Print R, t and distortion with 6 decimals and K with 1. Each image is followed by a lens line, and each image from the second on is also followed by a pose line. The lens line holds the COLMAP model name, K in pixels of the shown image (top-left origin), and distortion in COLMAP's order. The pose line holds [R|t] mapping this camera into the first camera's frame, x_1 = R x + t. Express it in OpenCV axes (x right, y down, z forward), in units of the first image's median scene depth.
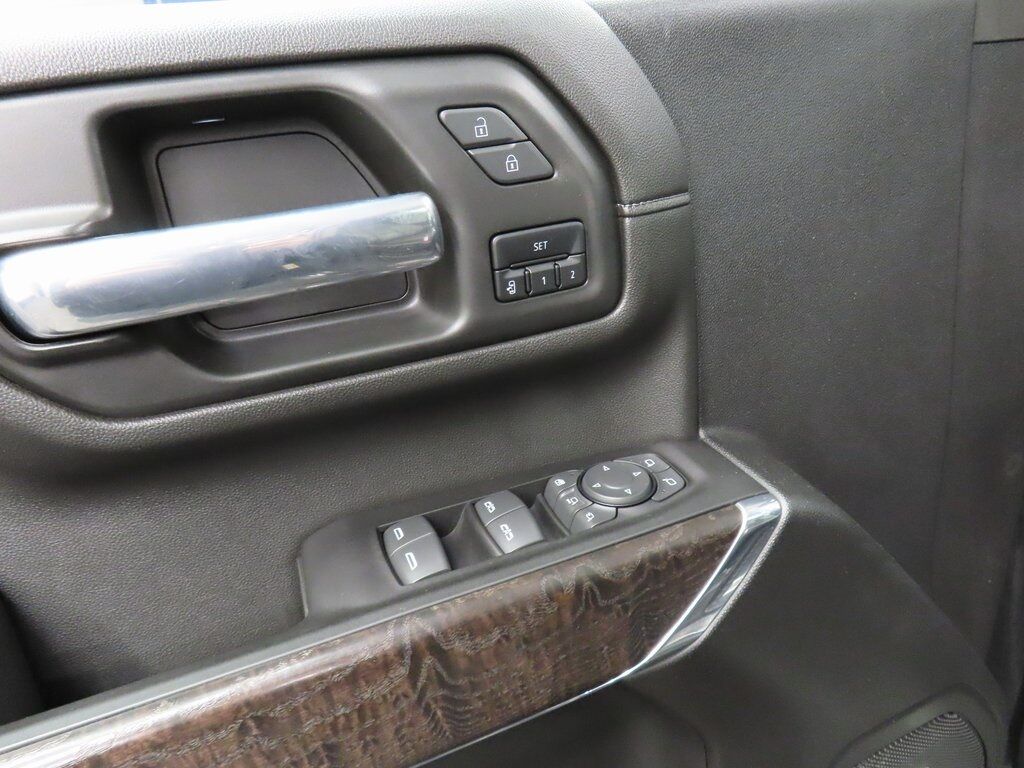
lens RADIAL K [[739.5, 0, 511.5], [0, 739.5, 392.1], [0, 0, 1]] dist [-0.000821, 0.003189]
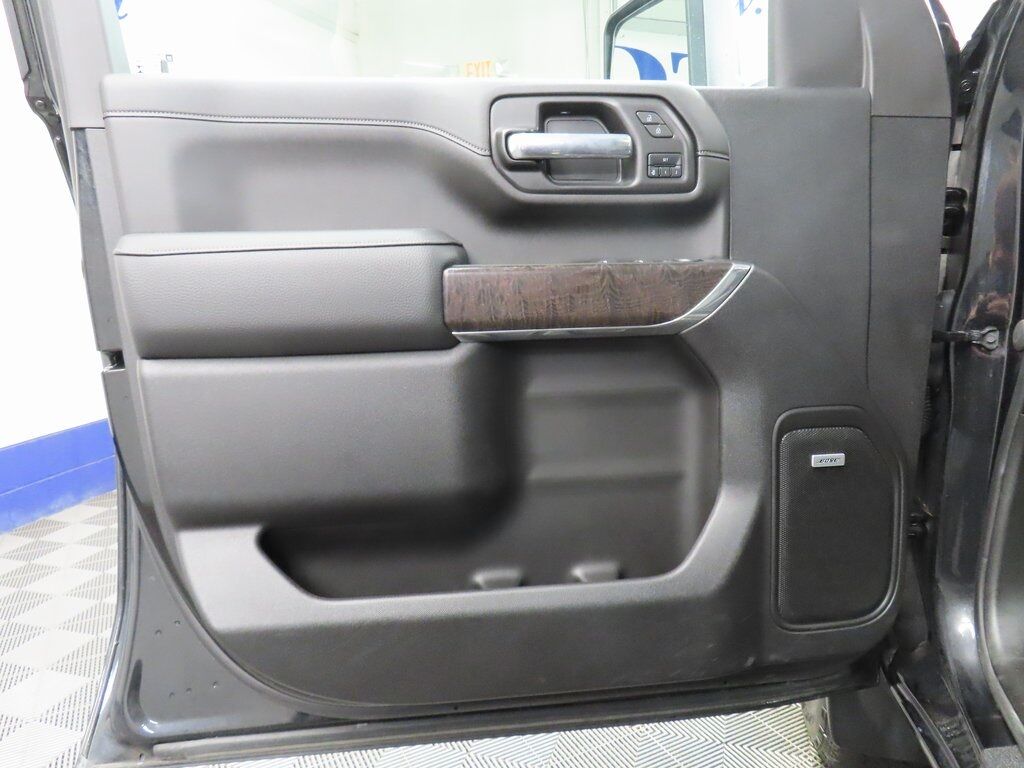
lens RADIAL K [[739.5, 0, 516.2], [0, 739.5, 386.8], [0, 0, 1]] dist [-0.000821, 0.003189]
pose [[0.959589, 0.117465, -0.255715, 0.320959], [-0.171718, 0.964338, -0.201407, 1.335762], [0.222938, 0.237178, 0.945540, -1.652343]]
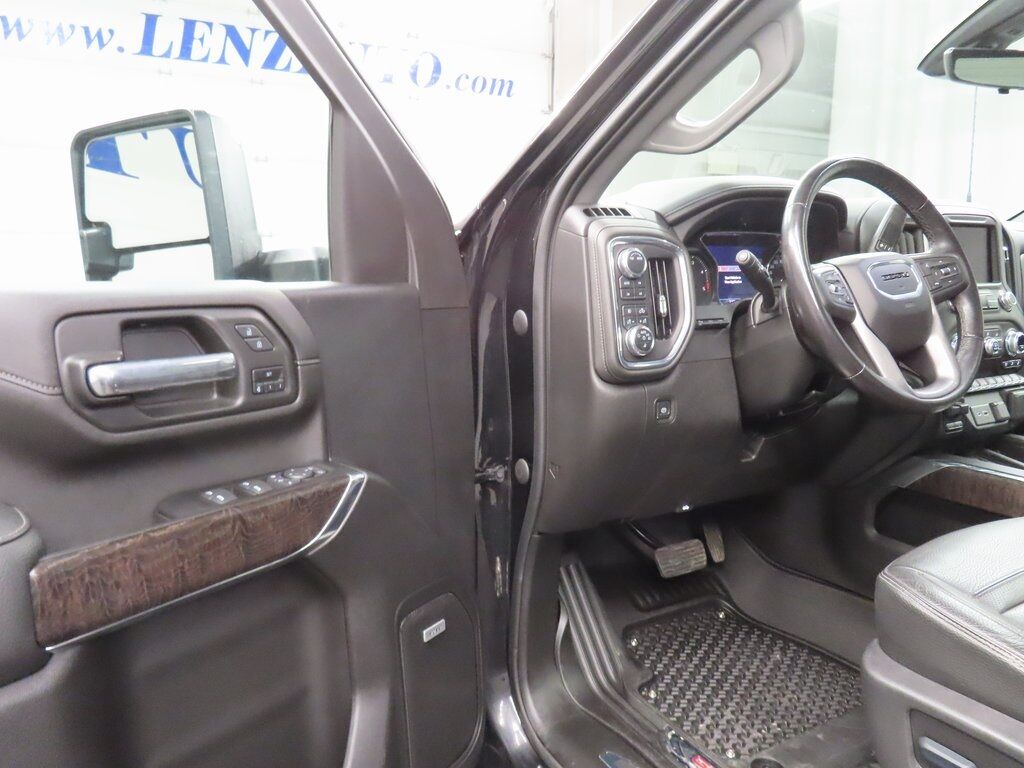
lens RADIAL K [[739.5, 0, 513.2], [0, 739.5, 385.7], [0, 0, 1]] dist [-0.000821, 0.003189]
pose [[0.854059, 0.006695, 0.520132, -0.594670], [0.138041, 0.961149, -0.239035, 0.601802], [-0.501525, 0.275950, 0.819954, -1.622787]]
